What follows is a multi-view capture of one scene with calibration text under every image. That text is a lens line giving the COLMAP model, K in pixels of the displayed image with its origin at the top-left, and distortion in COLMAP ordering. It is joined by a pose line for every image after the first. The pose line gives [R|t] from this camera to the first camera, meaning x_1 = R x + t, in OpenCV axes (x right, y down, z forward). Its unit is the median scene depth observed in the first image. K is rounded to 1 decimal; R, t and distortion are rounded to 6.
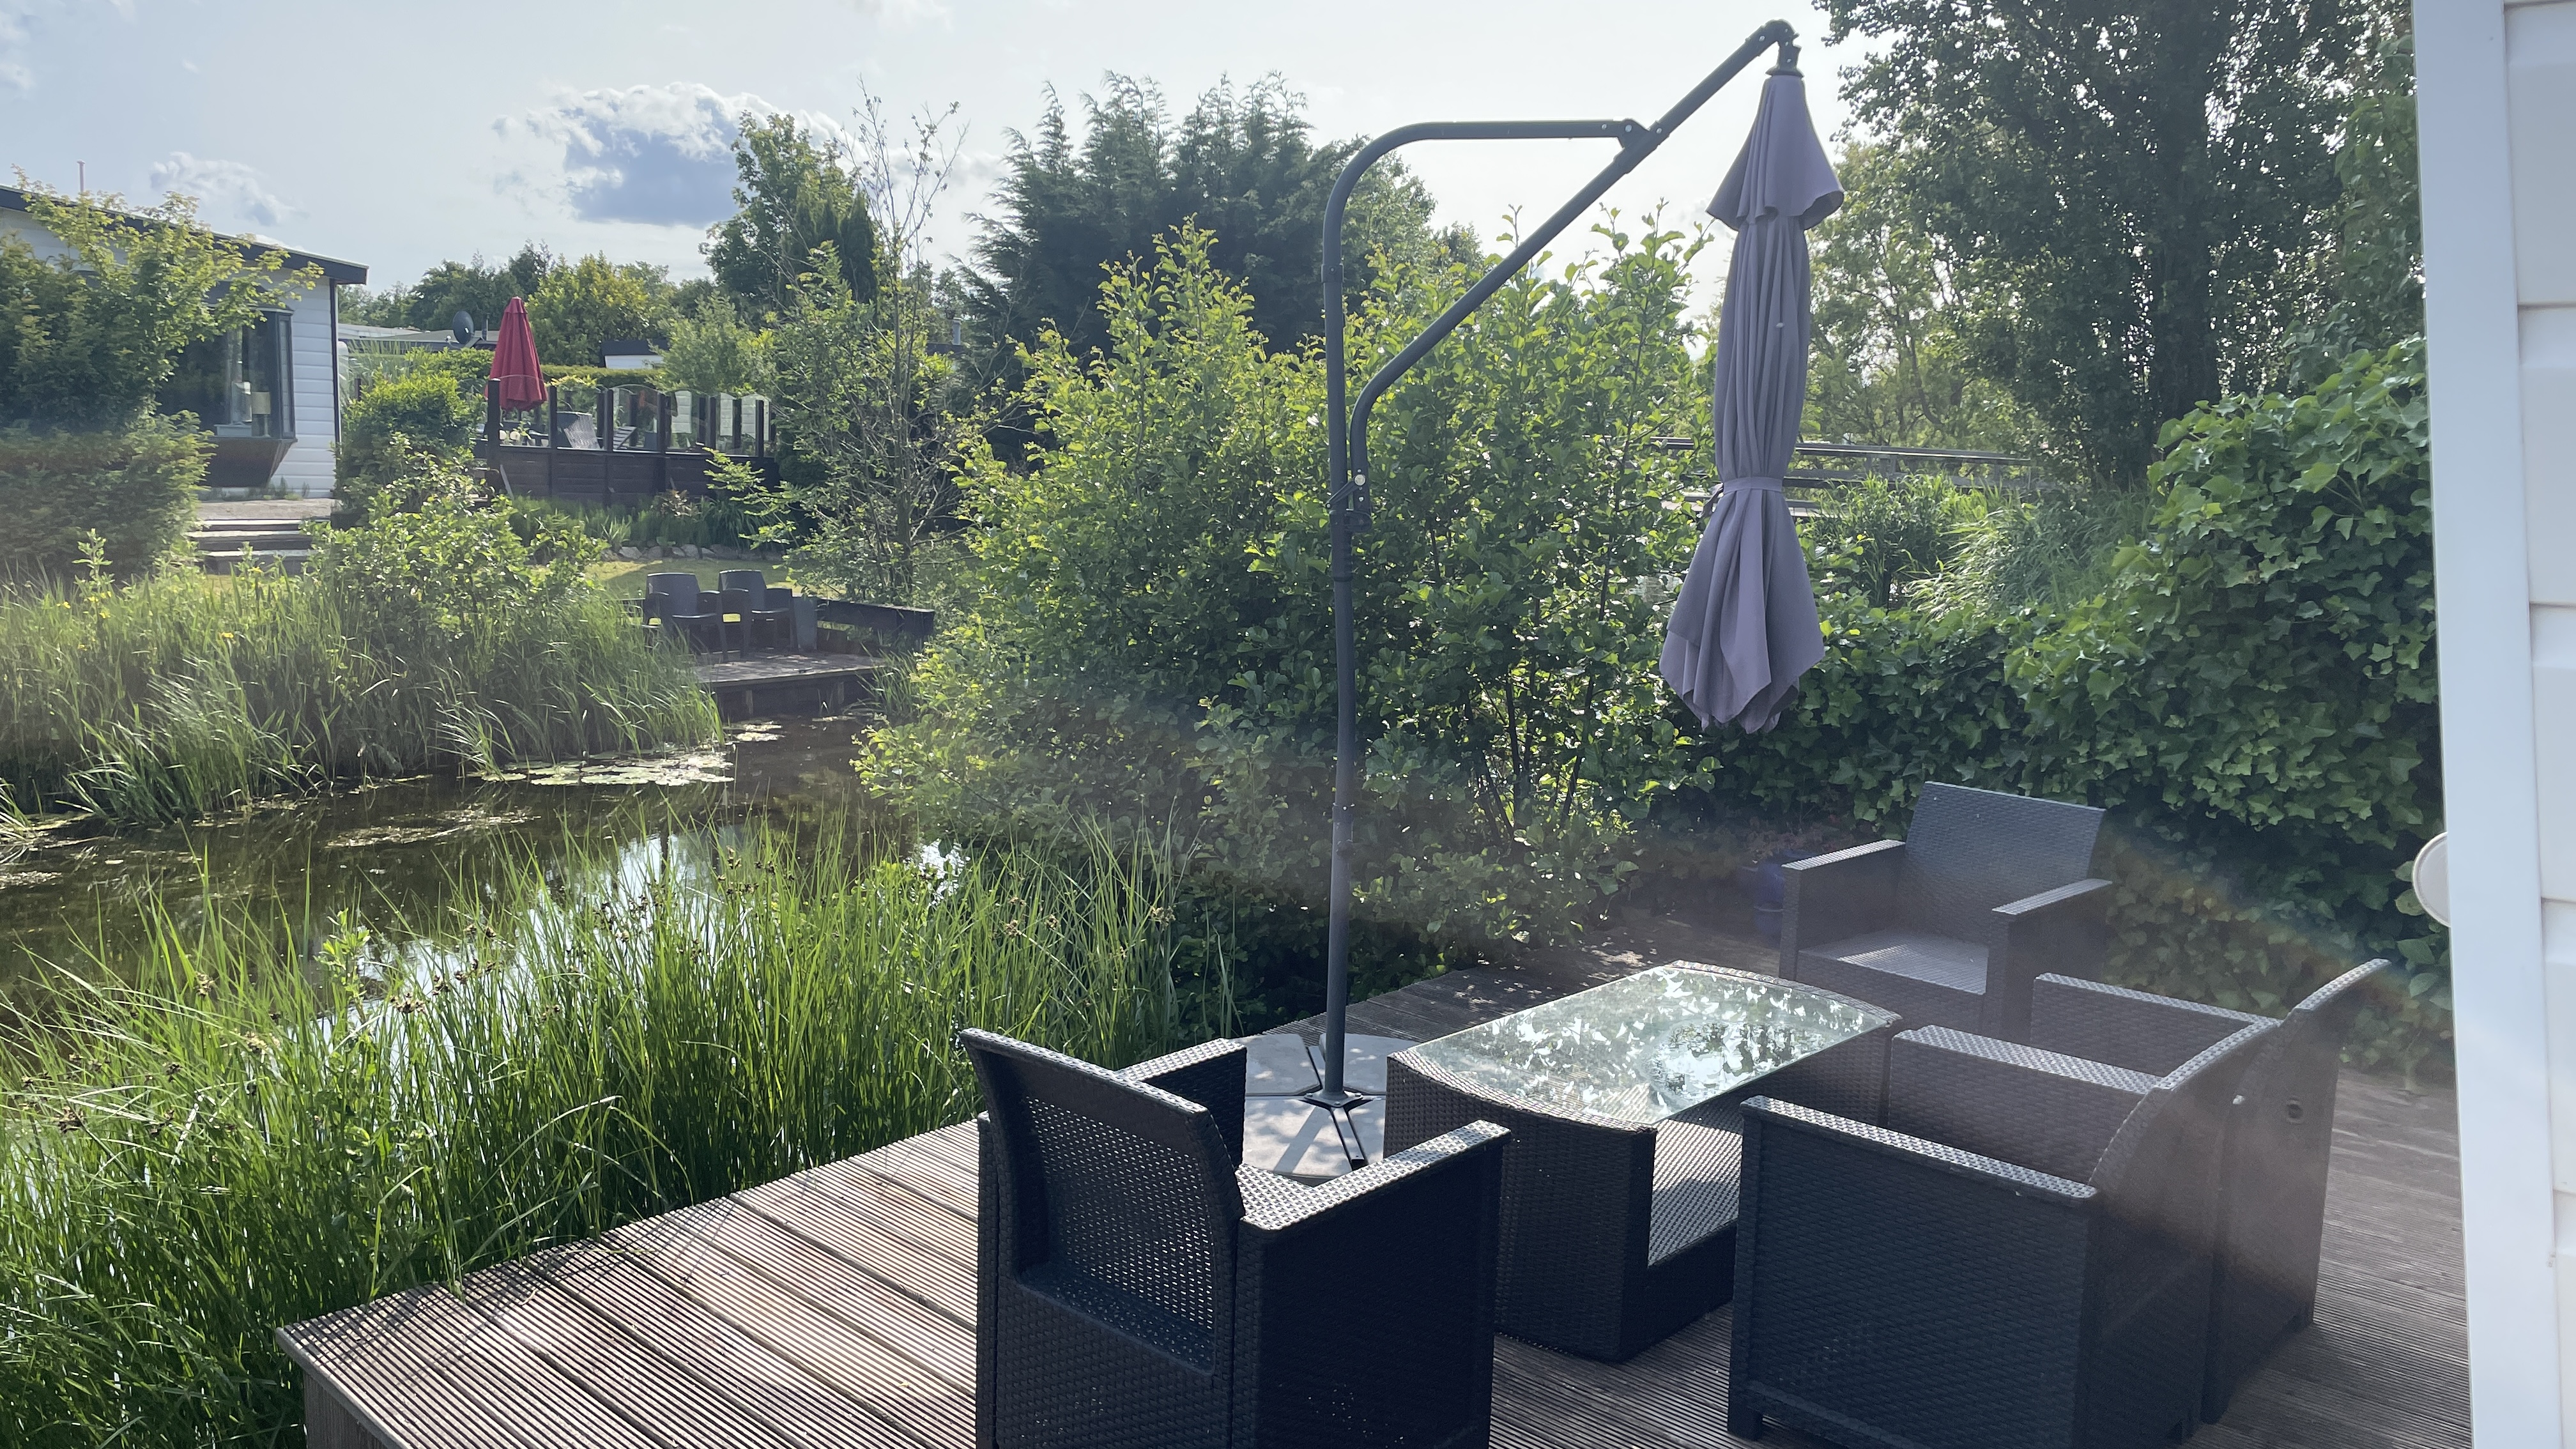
lens RADIAL K [[1955.5, 0, 1285.4], [0, 1955.5, 722.2], [0, 0, 1]] dist [0.010518, -0.016117]
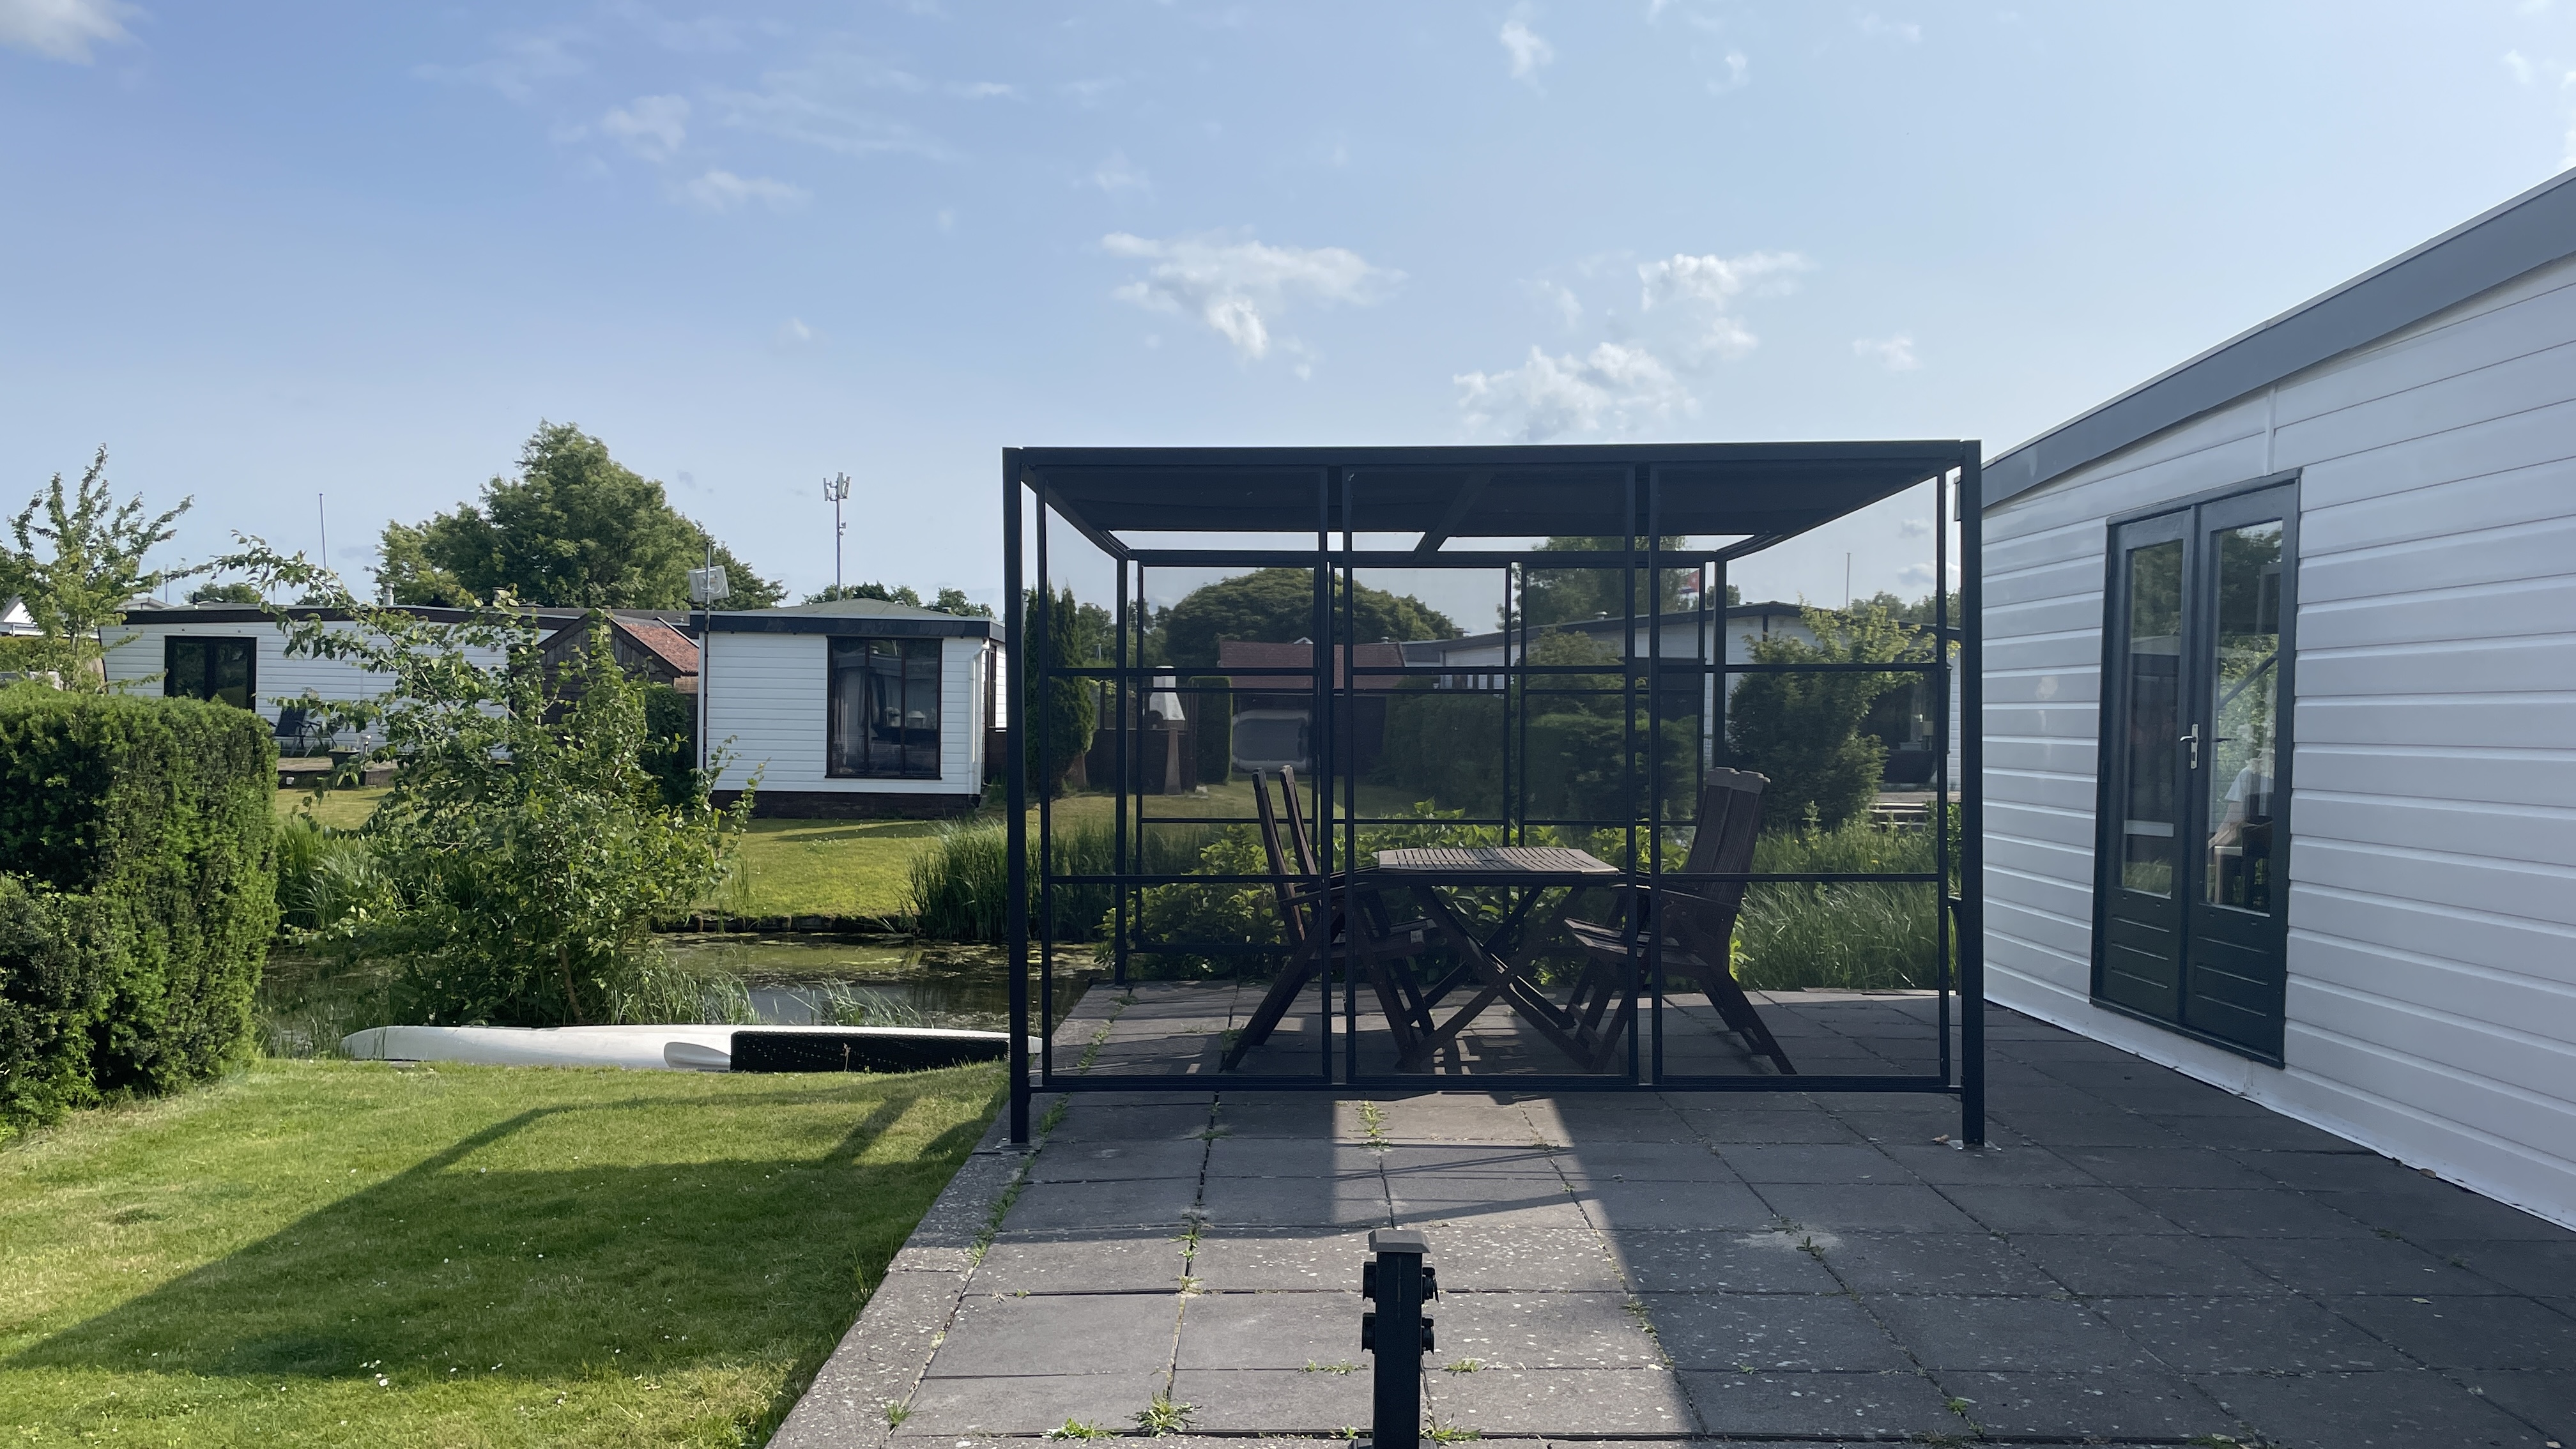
lens RADIAL K [[1955.5, 0, 1308.5], [0, 1955.5, 727.1], [0, 0, 1]] dist [0.010518, -0.016117]
pose [[0.677651, -0.027848, -0.734856, 0.330396], [-0.089142, 0.988803, -0.119675, 0.075315], [0.729961, 0.146604, 0.667581, -0.451273]]
